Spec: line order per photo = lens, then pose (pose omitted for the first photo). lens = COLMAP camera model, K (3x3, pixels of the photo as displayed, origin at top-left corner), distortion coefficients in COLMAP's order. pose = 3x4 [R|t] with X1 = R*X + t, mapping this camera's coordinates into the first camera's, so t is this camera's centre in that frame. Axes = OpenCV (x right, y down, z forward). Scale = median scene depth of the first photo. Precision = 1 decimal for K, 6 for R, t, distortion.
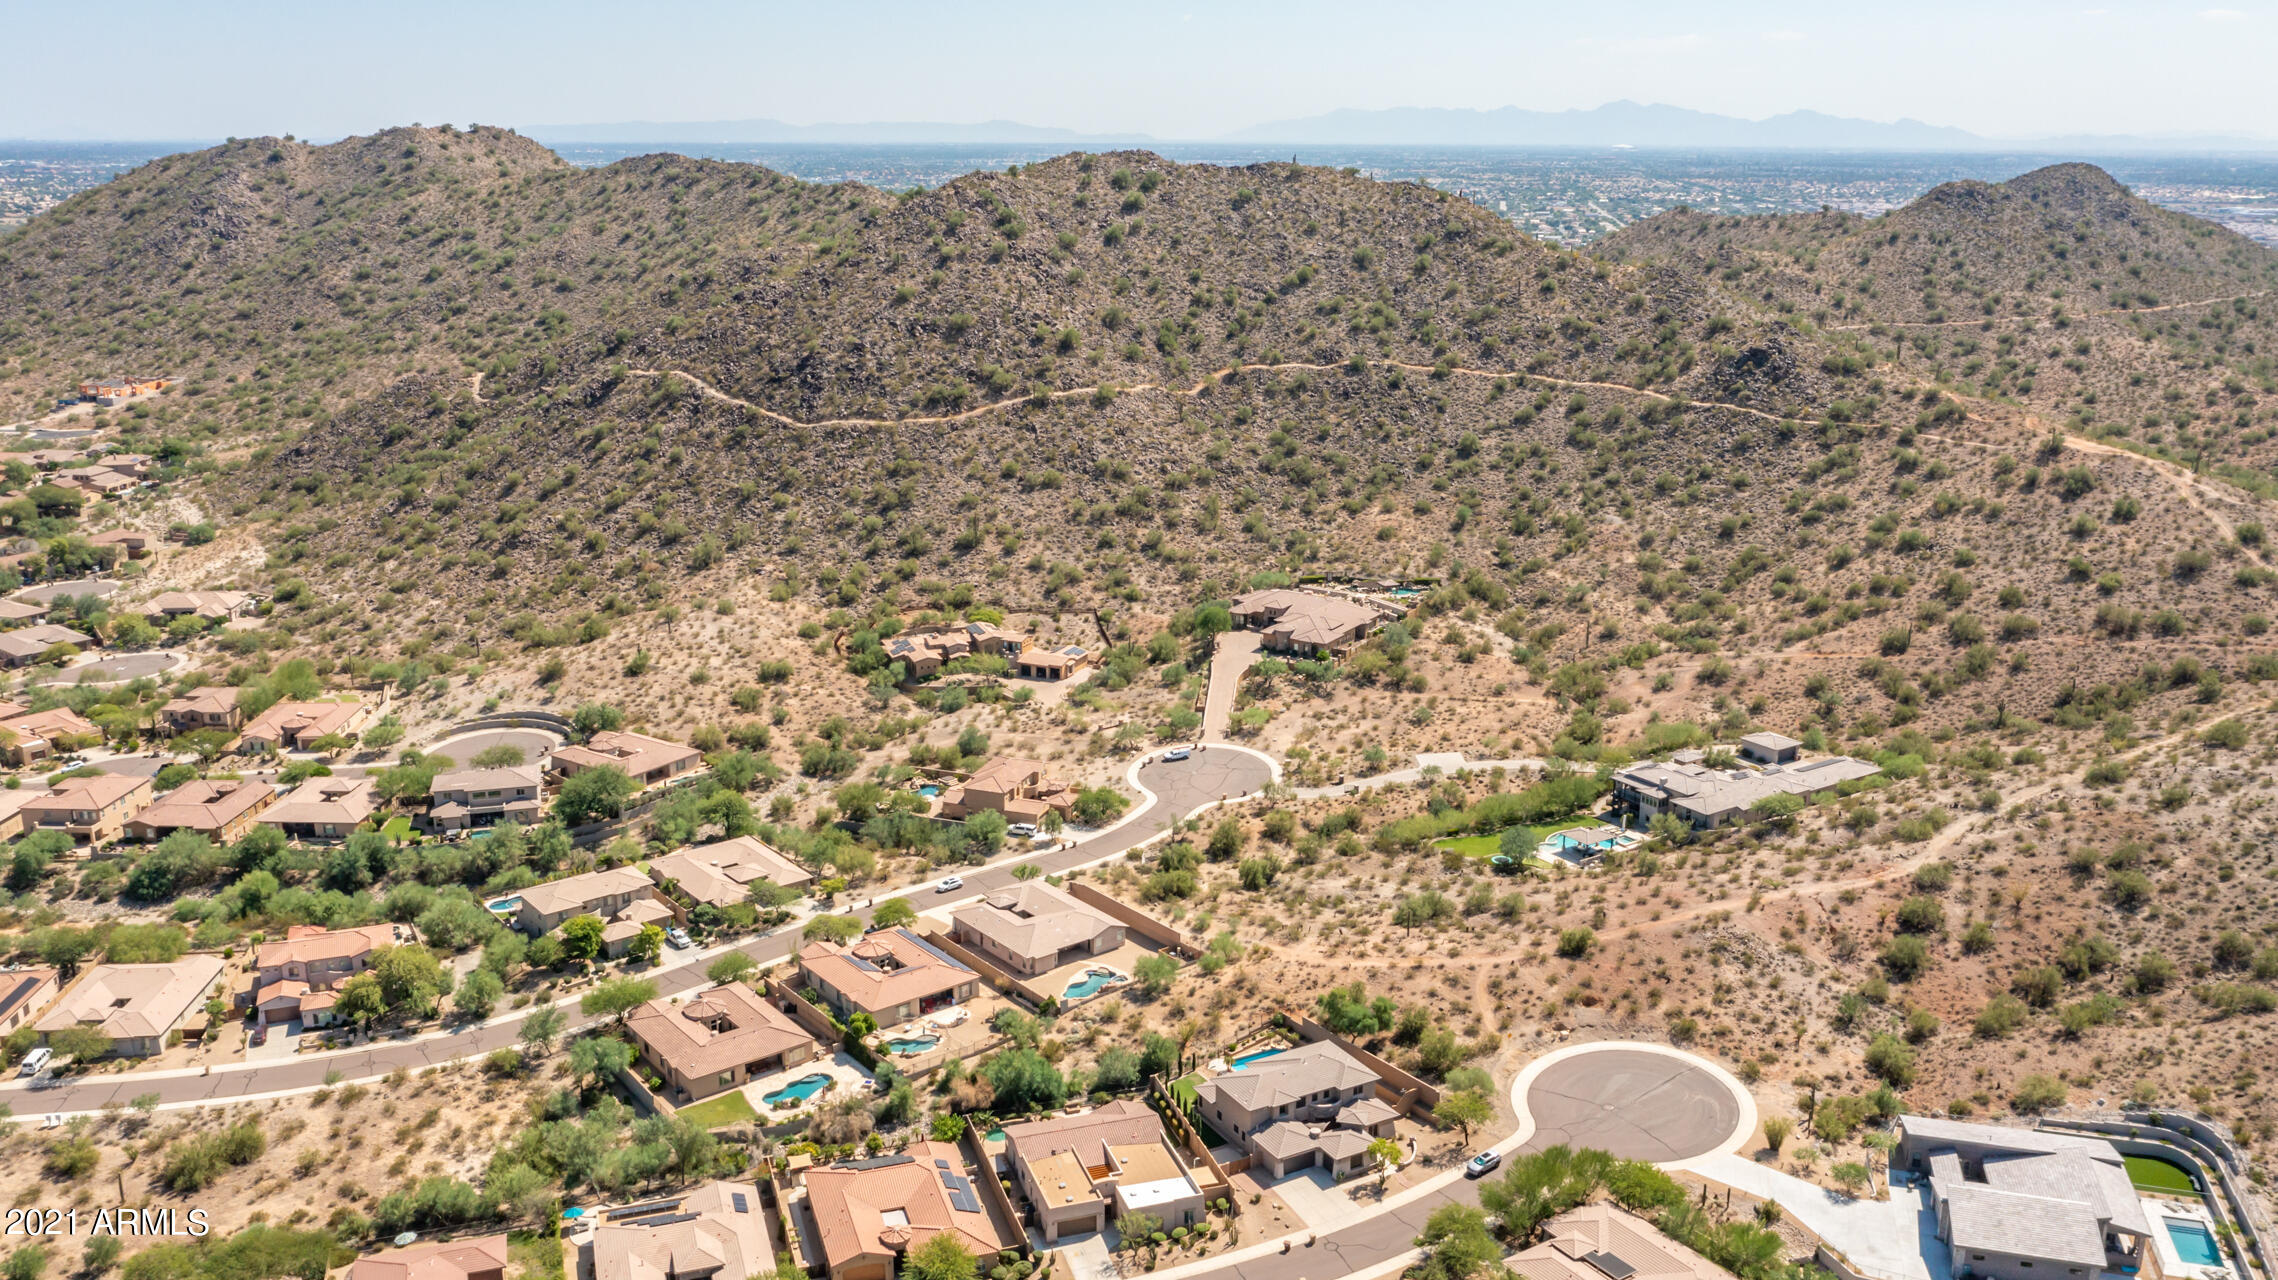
lens RADIAL K [[1867.8, 0, 1140.0], [0, 1867.8, 637.0], [0, 0, 1]] dist [-0.020484, 0.012487]
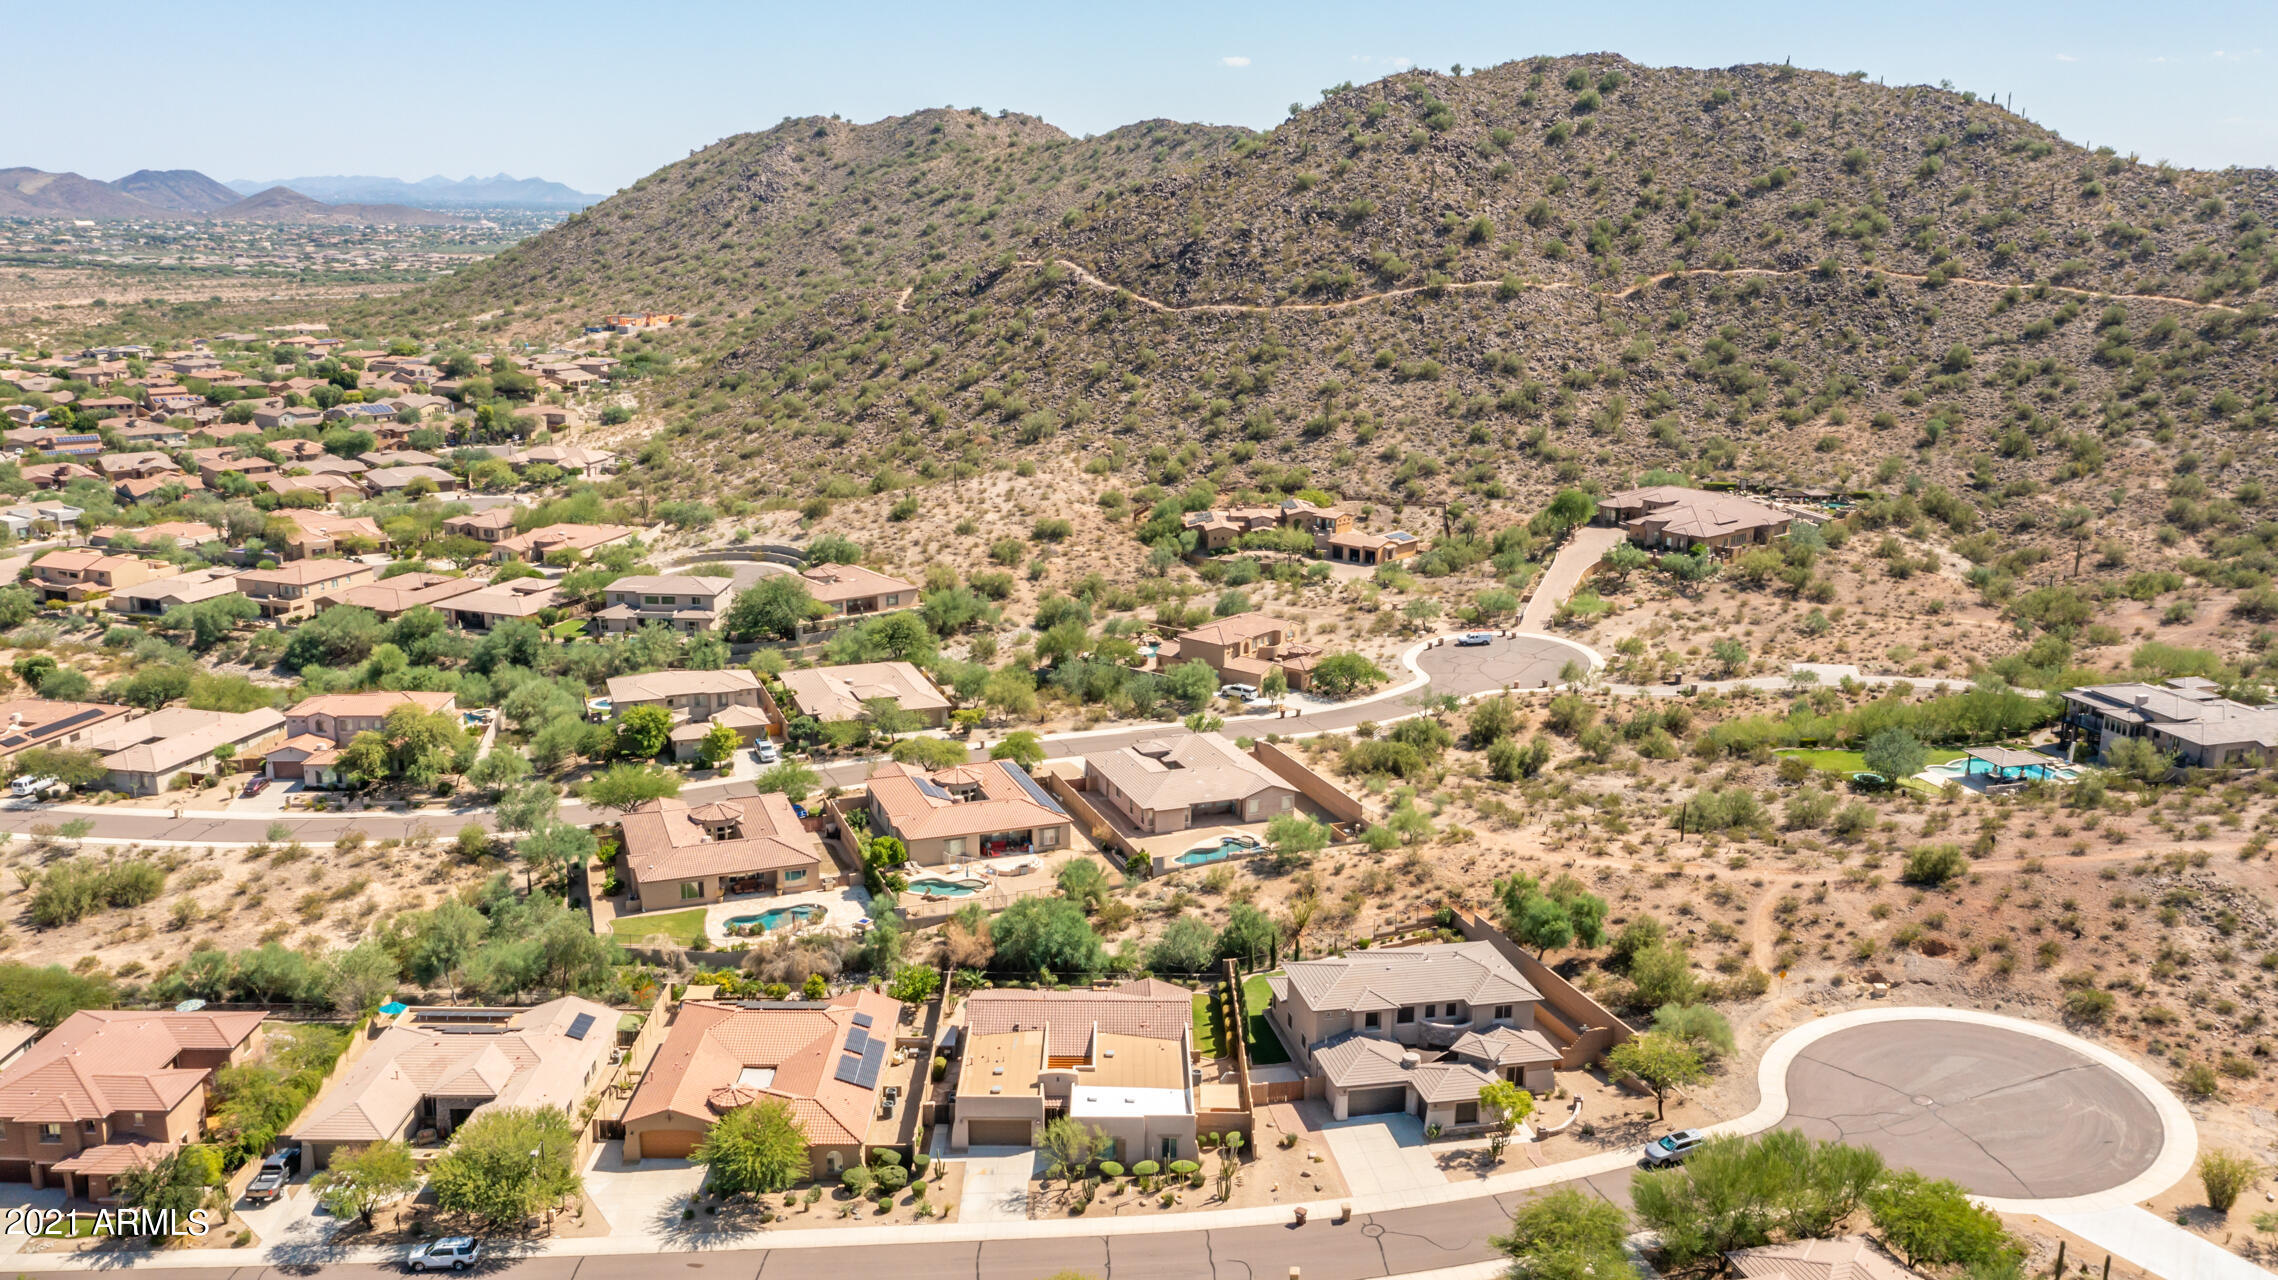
lens RADIAL K [[1784.5, 0, 1141.6], [0, 1784.5, 631.9], [0, 0, 1]] dist [-0.019501, 0.007804]
pose [[0.952574, 0.081917, -0.293073, 0.077620], [-0.090945, 0.995706, -0.017288, 0.062792], [0.290399, 0.043122, 0.955934, 0.174088]]
